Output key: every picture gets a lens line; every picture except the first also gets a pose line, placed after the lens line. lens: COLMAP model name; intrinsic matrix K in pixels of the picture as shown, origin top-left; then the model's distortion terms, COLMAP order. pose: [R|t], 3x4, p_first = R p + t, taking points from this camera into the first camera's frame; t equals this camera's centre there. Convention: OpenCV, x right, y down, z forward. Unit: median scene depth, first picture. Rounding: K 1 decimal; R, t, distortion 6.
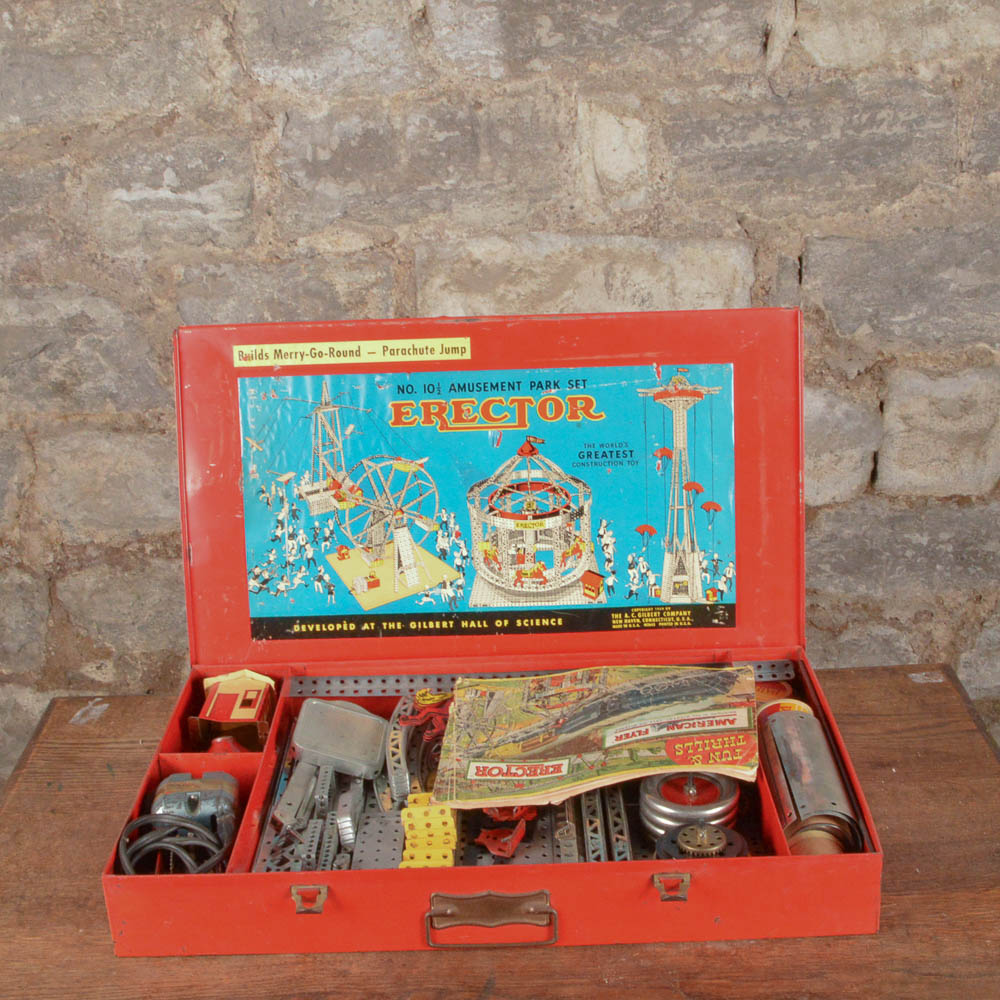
lens RADIAL K [[1479.0, 0, 509.7], [0, 1479.0, 497.5], [0, 0, 1]] dist [-0.086226, 0.000000]
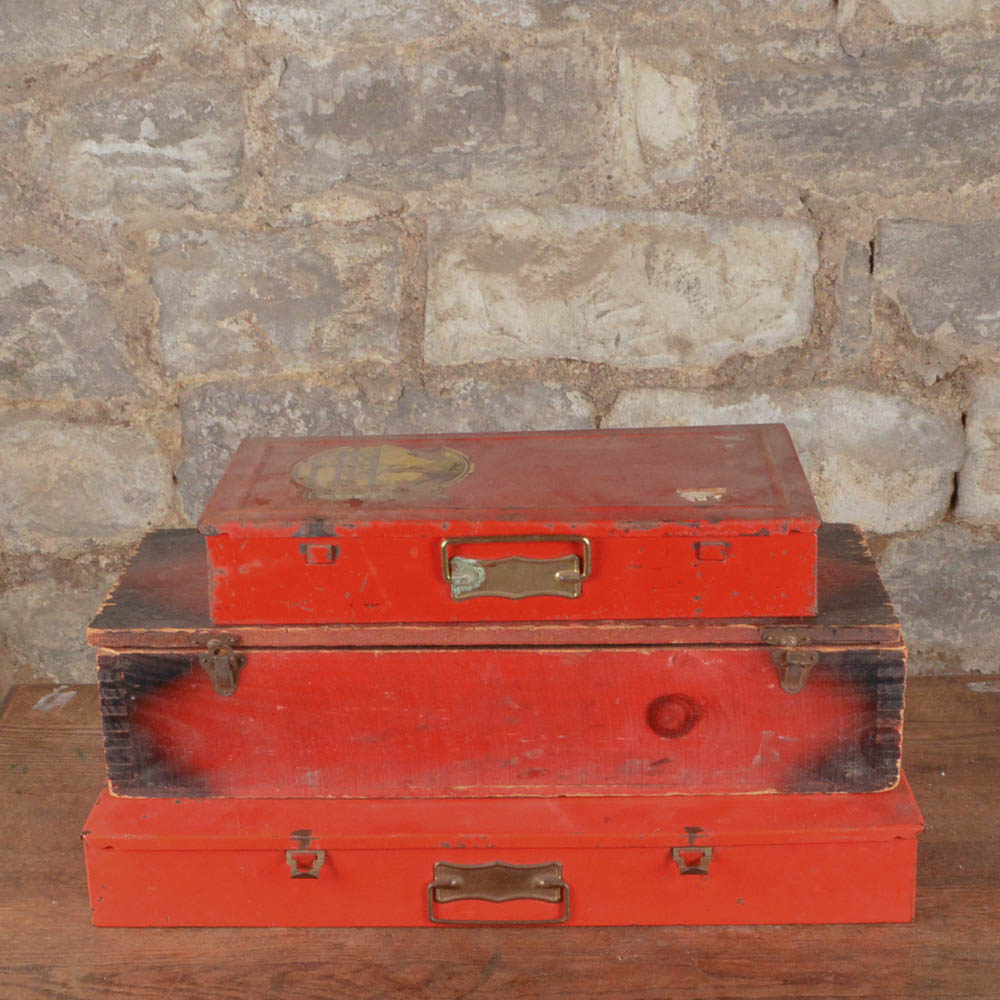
lens RADIAL K [[1880.0, 0, 530.6], [0, 1880.0, 503.4], [0, 0, 1]] dist [-0.085667, 0.000000]
pose [[0.999591, 0.028566, 0.001666, -0.000945], [-0.028474, 0.998755, -0.040949, 0.068121], [-0.002834, 0.040885, 0.999160, -0.155501]]
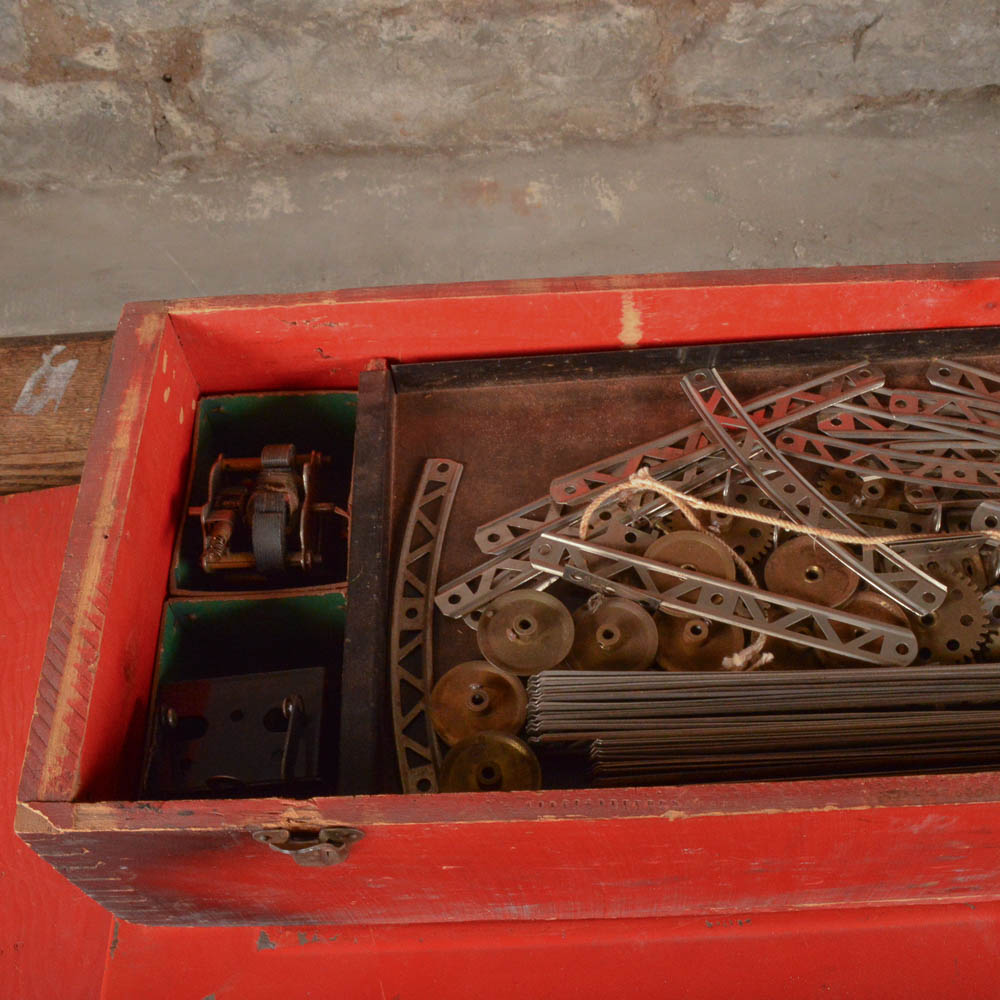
lens RADIAL K [[1201.0, 0, 538.4], [0, 1201.0, 497.8], [0, 0, 1]] dist [-0.083266, 0.000000]
pose [[0.999517, -0.027287, 0.014874, -0.101849], [0.013889, 0.820362, 0.571676, -0.087748], [-0.027802, -0.571193, 0.820345, 0.603359]]
